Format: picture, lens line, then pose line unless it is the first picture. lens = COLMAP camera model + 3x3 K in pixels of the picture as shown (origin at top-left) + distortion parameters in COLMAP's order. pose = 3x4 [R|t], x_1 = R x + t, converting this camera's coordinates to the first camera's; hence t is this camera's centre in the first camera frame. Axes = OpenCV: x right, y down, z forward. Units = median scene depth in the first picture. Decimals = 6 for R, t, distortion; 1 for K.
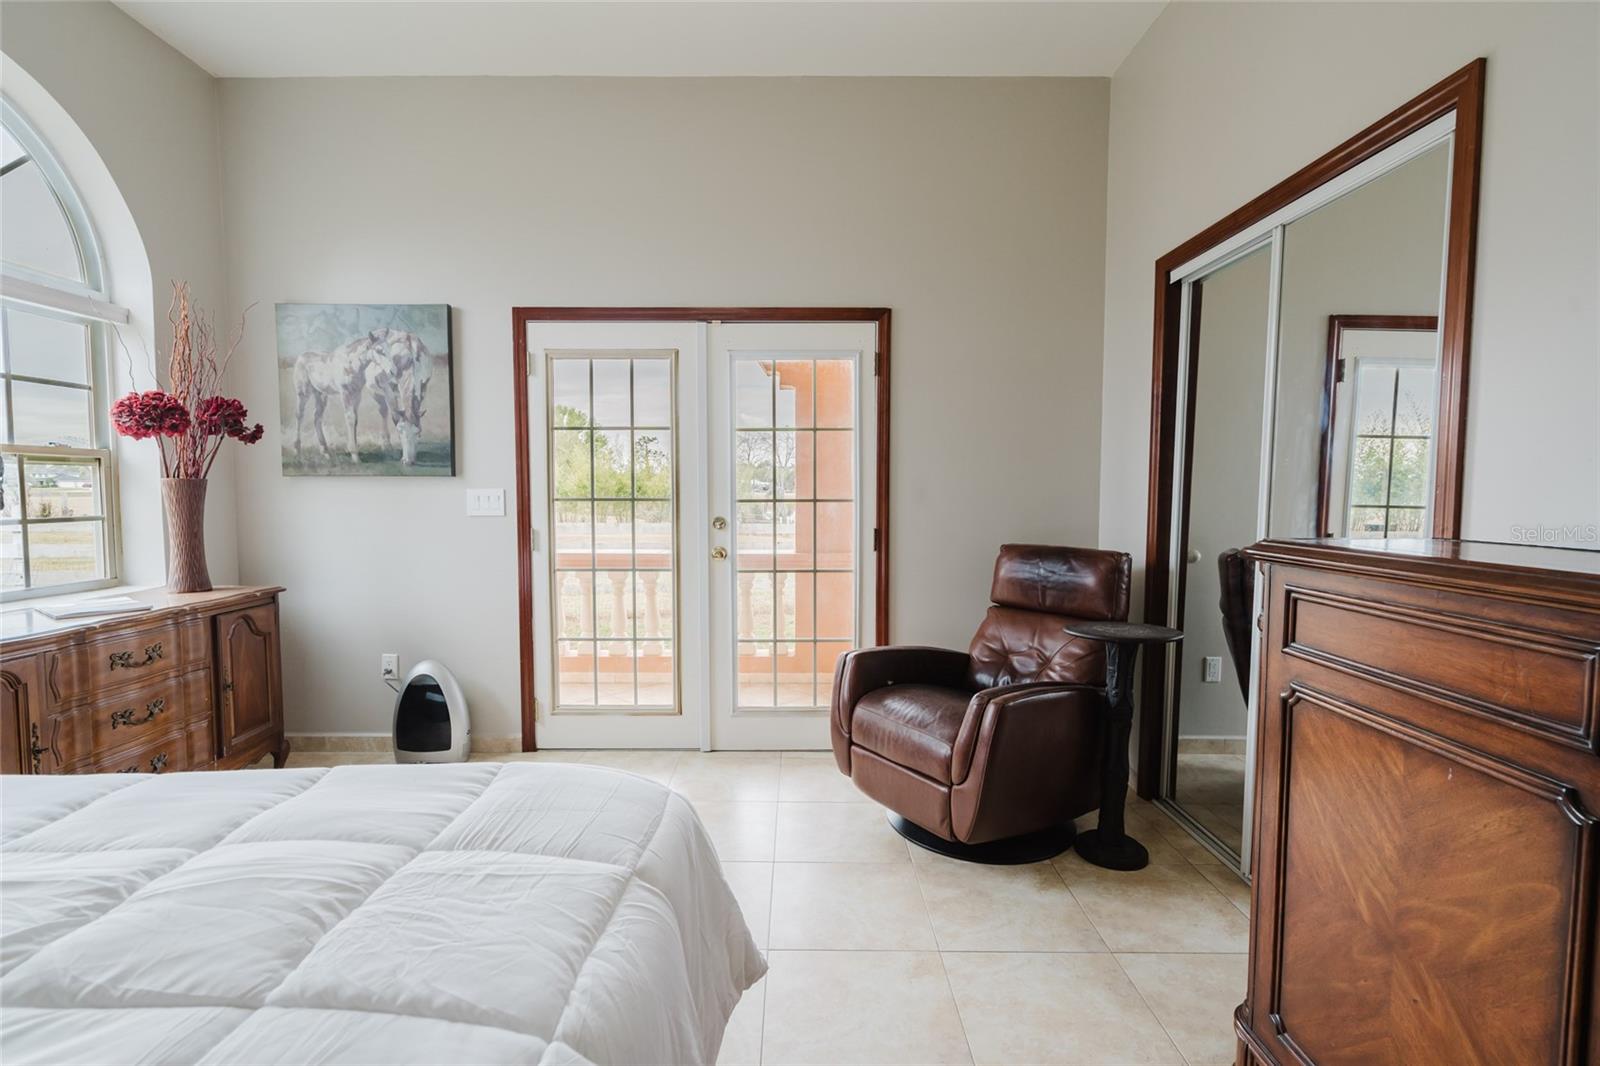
lens RADIAL K [[724.8, 0, 791.8], [0, 724.8, 529.9], [0, 0, 1]] dist [-0.001696, 0.001571]
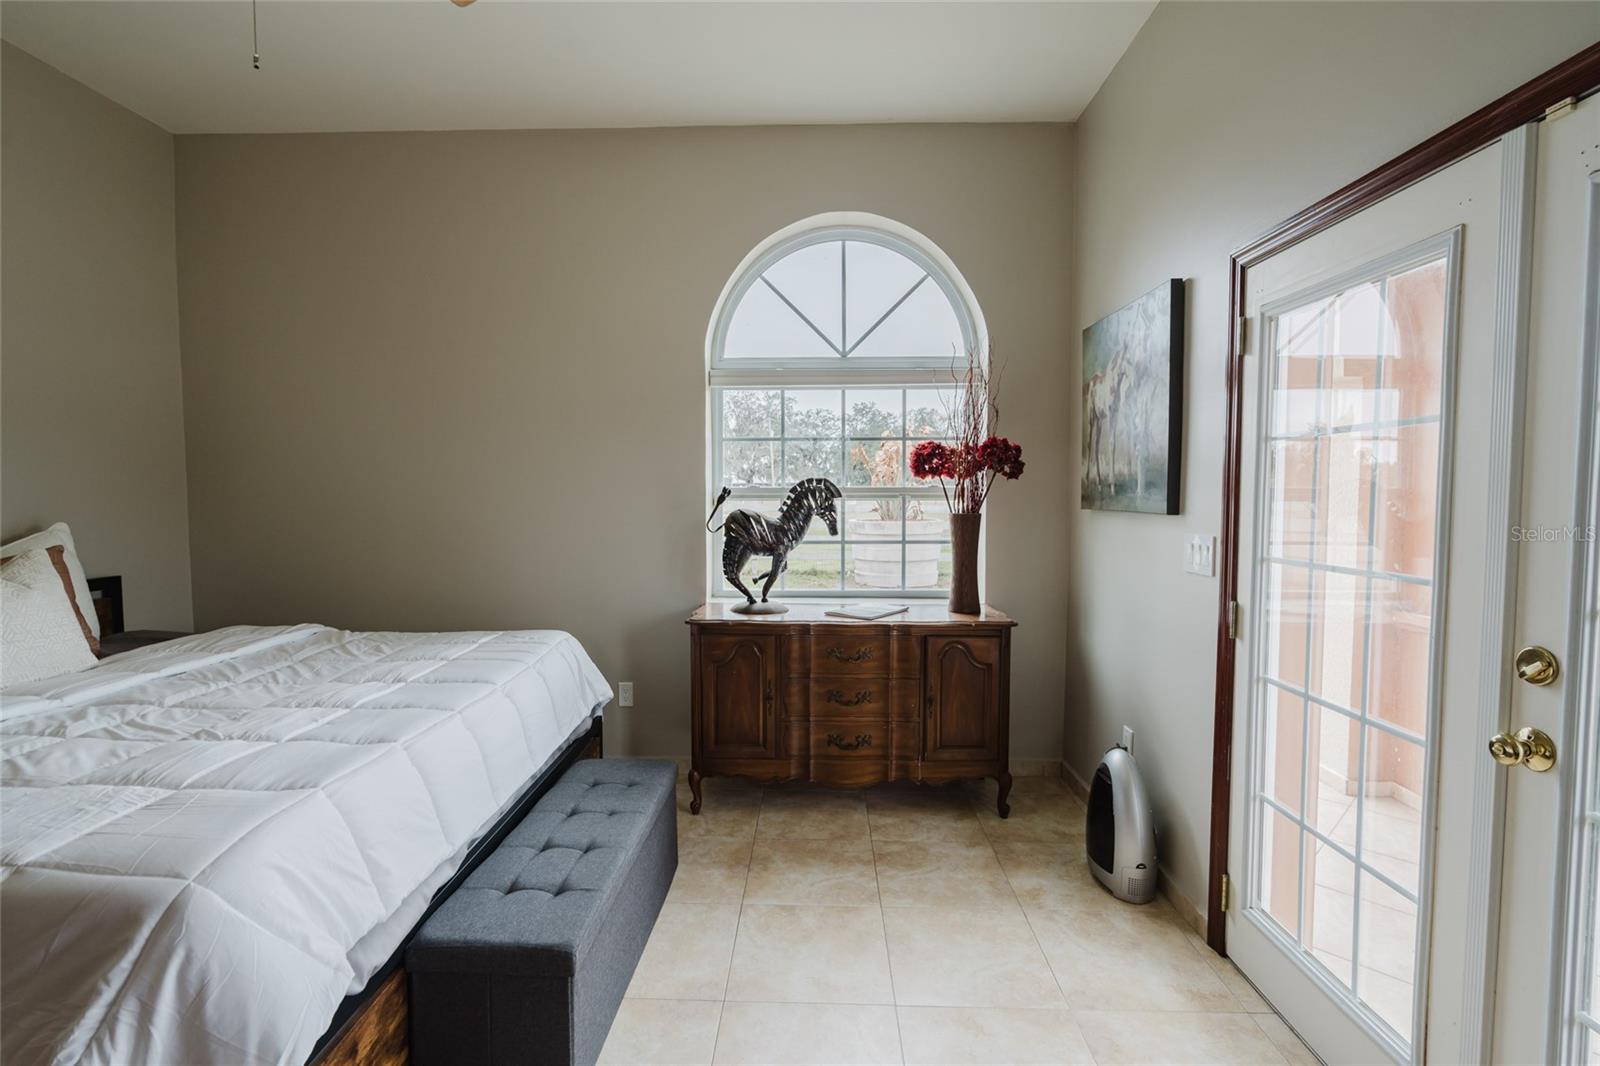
lens RADIAL K [[739.7, 0, 790.0], [0, 739.7, 528.0], [0, 0, 1]] dist [-0.000933, 0.000589]
pose [[-0.032421, 0.049490, -0.998248, 0.289730], [-0.054605, 0.997194, 0.051211, -0.079635], [0.997982, 0.056169, -0.029627, 0.659788]]
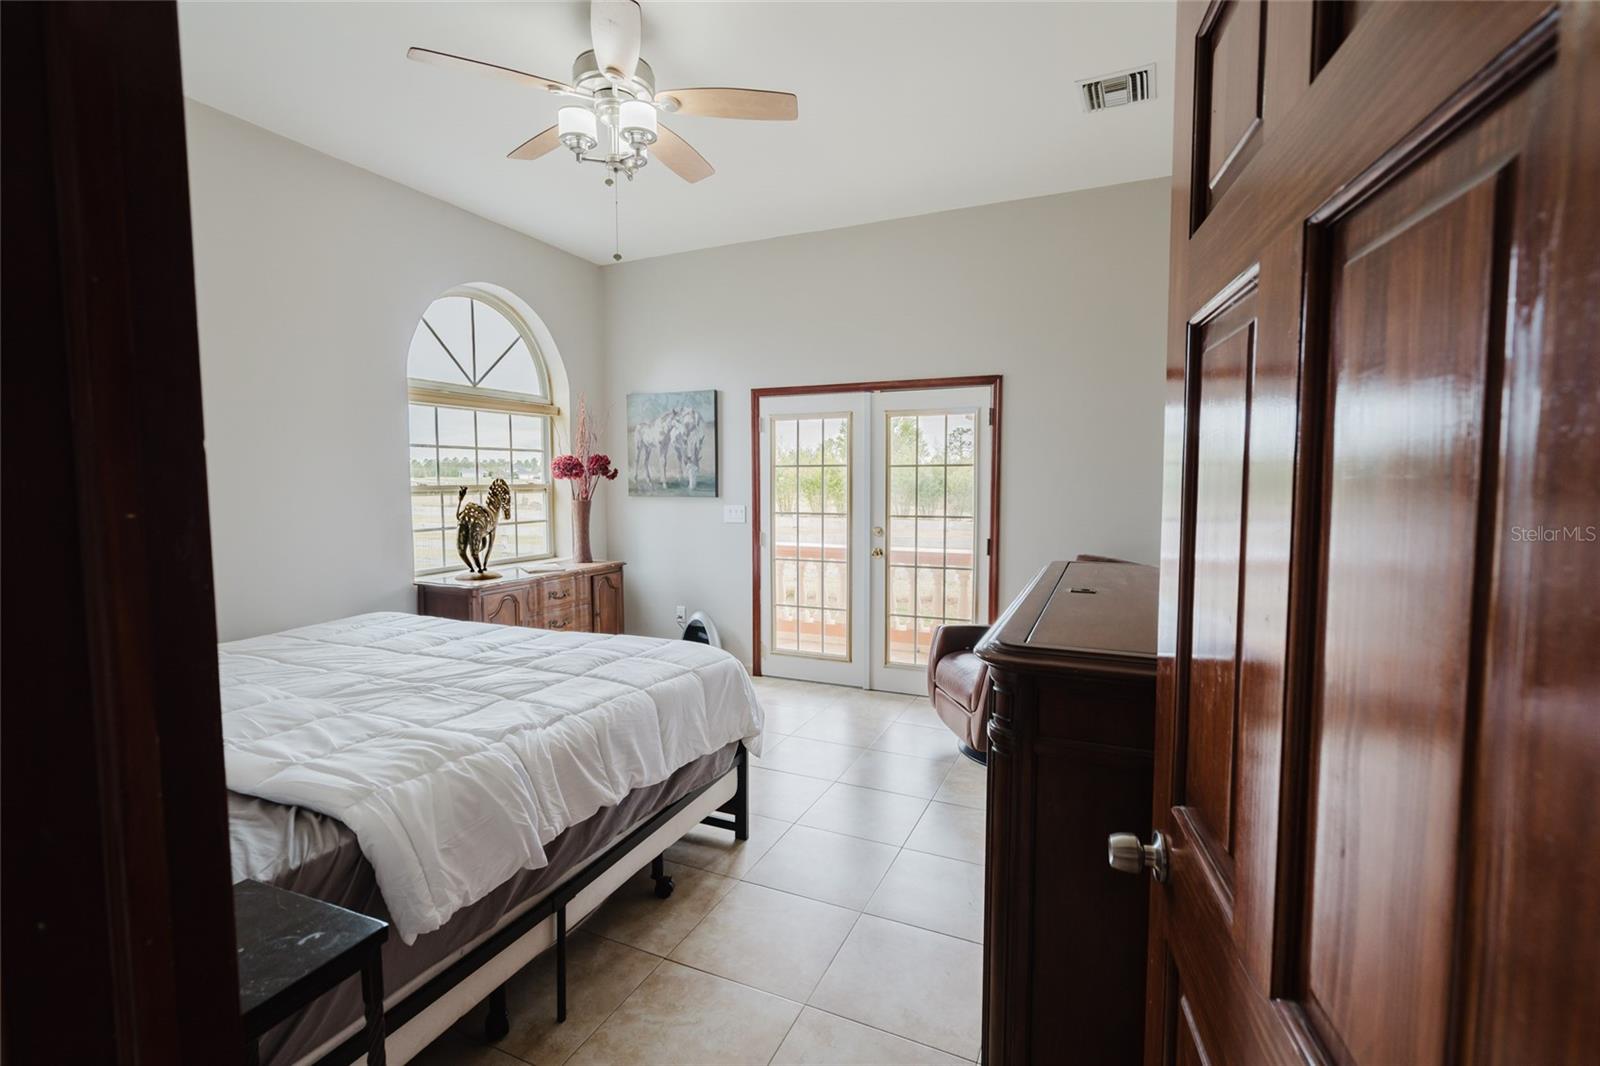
lens RADIAL K [[724.8, 0, 791.8], [0, 724.8, 529.9], [0, 0, 1]] dist [-0.001696, 0.001571]
pose [[0.908220, 0.027697, -0.417575, 0.354237], [-0.022073, 0.999589, 0.018293, -0.035887], [0.417910, -0.007397, 0.908458, -0.380493]]
